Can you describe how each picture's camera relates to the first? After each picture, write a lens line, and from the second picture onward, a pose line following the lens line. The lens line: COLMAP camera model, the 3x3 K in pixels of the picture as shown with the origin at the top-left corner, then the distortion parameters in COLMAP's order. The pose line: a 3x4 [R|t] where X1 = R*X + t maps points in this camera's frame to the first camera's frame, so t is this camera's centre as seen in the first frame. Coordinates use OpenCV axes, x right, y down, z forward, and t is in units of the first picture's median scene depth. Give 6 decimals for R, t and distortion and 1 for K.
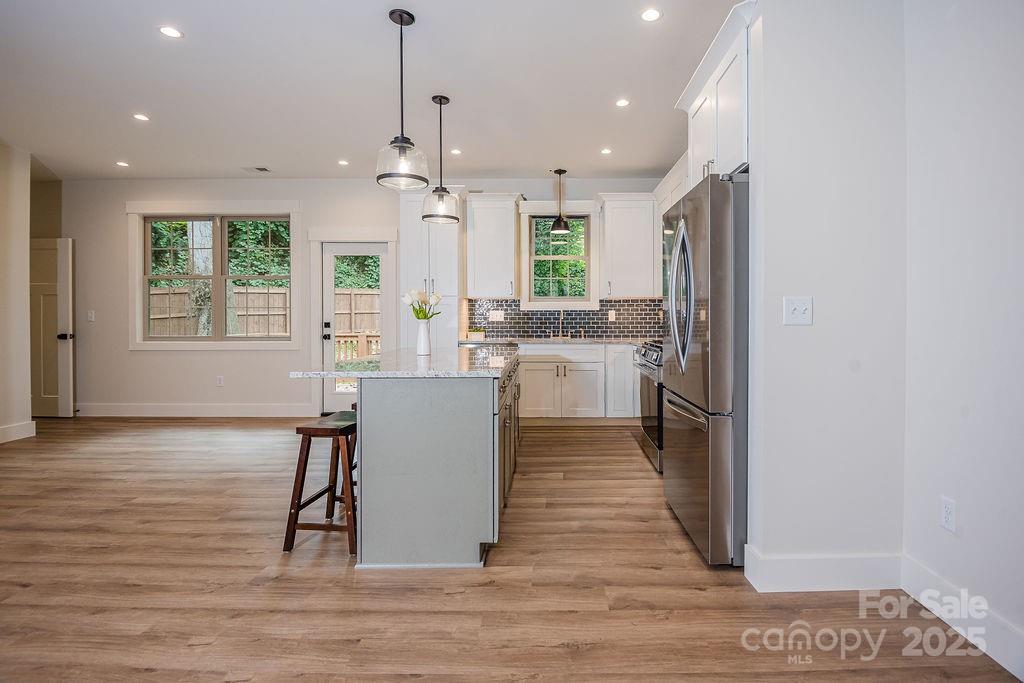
lens RADIAL K [[517.3, 0, 539.3], [0, 517.3, 340.1], [0, 0, 1]] dist [-0.003533, -0.000830]
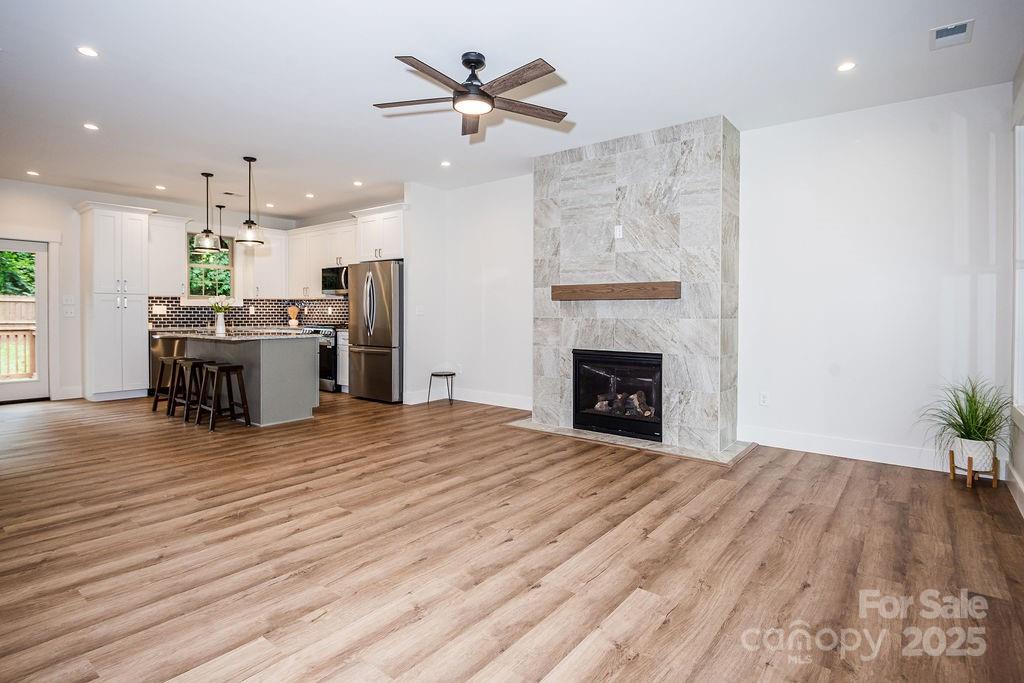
lens RADIAL K [[515.5, 0, 514.3], [0, 515.5, 329.8], [0, 0, 1]] dist [0.005514, -0.015786]
pose [[0.615335, -0.019360, 0.788028, -0.847332], [0.028166, 0.999600, 0.002565, 0.036356], [-0.787762, 0.020617, 0.615634, -0.708057]]
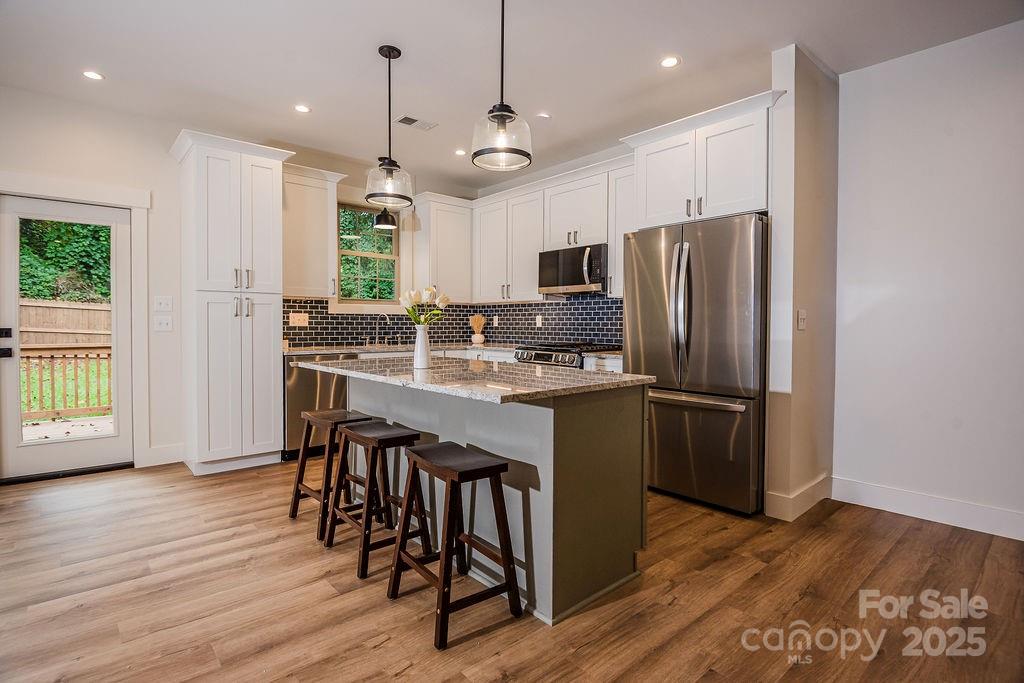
lens RADIAL K [[517.3, 0, 539.3], [0, 517.3, 340.1], [0, 0, 1]] dist [-0.003533, -0.000830]
pose [[0.730332, -0.016082, 0.682903, -0.562953], [0.025020, 0.999682, -0.003217, -0.004968], [-0.682634, 0.019436, 0.730502, 0.248768]]
